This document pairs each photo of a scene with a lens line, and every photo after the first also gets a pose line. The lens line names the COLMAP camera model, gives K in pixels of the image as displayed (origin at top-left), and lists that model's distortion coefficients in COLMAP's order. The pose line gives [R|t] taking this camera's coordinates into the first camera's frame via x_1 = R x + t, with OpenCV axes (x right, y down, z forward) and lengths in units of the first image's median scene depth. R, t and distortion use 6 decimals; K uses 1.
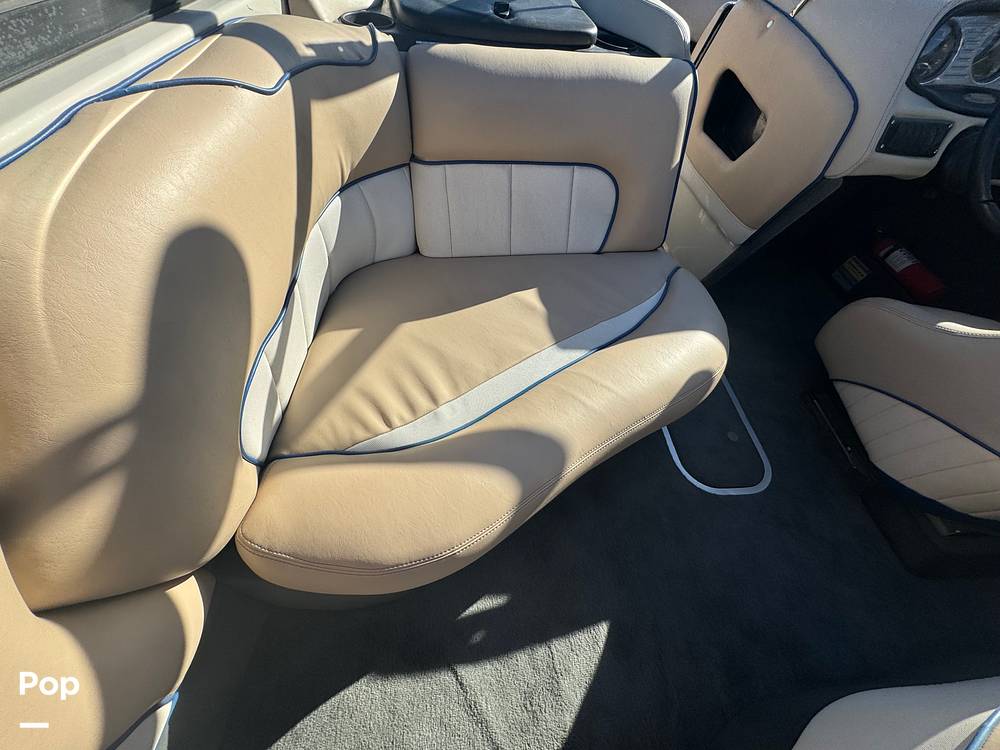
lens RADIAL K [[403.2, 0, 501.3], [0, 403.2, 377.3], [0, 0, 1]] dist [0.002428, -0.000581]
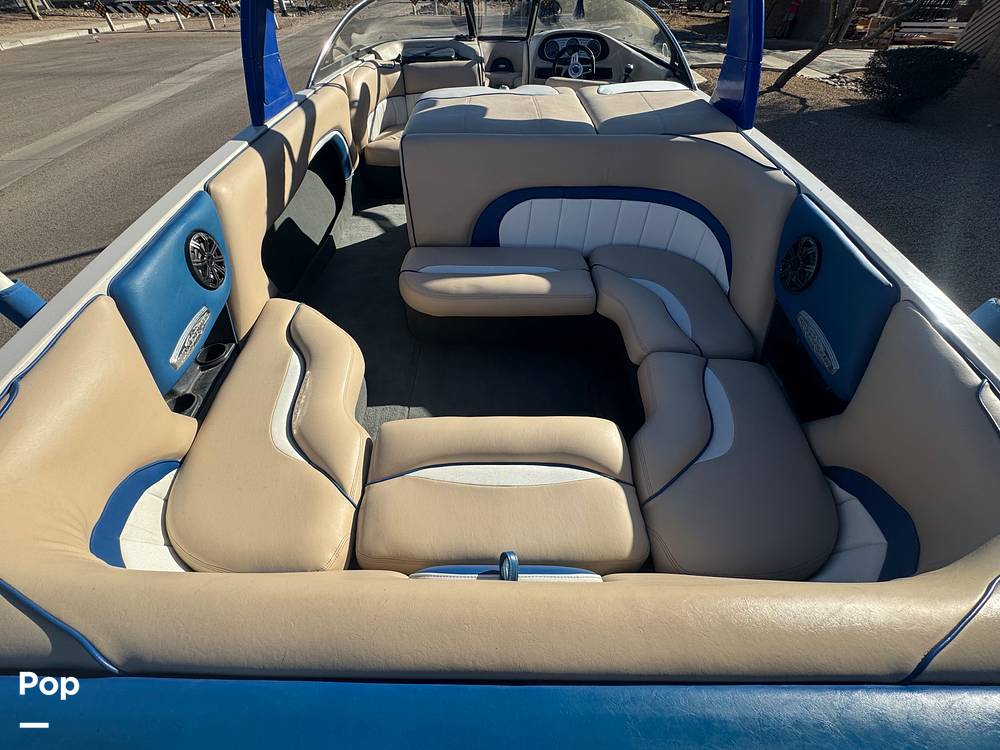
lens RADIAL K [[403.2, 0, 502.1], [0, 403.2, 369.6], [0, 0, 1]] dist [0.002428, -0.000581]
pose [[0.990835, -0.024310, -0.132874, 1.268073], [0.008426, 0.992880, -0.118822, 2.829567], [0.134816, 0.116613, 0.983985, -2.614351]]
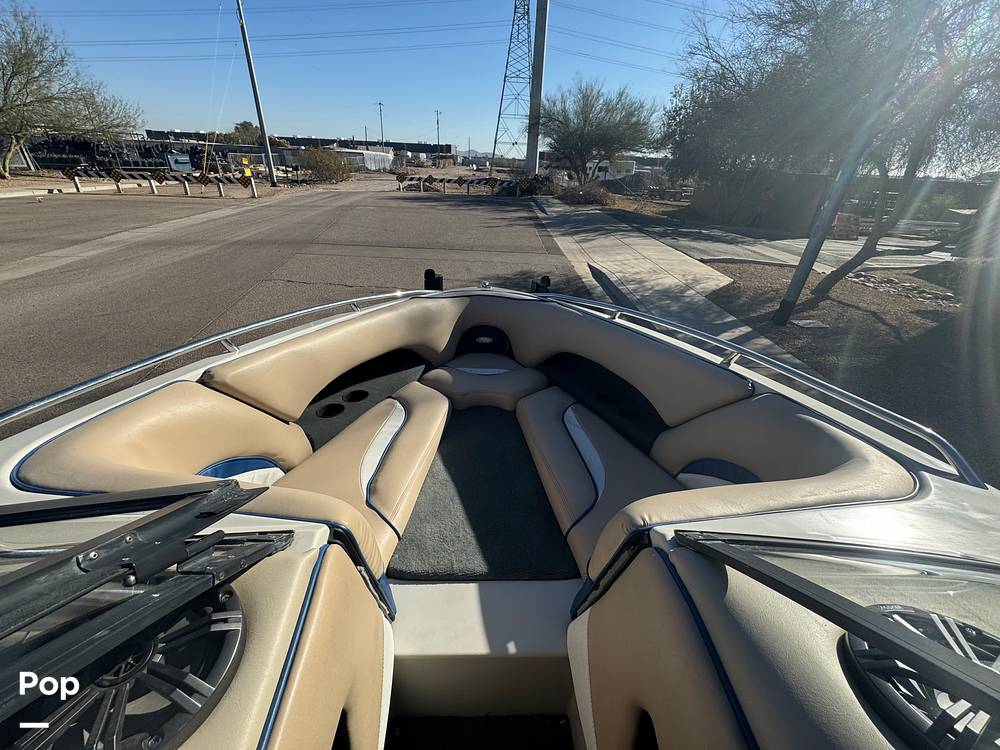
lens RADIAL K [[403.2, 0, 498.2], [0, 403.2, 366.8], [0, 0, 1]] dist [0.002428, -0.000581]
pose [[0.996620, -0.038792, -0.072410, 0.791765], [0.005105, 0.909020, -0.416721, -1.561956], [0.081988, 0.414943, 0.906146, 0.890928]]
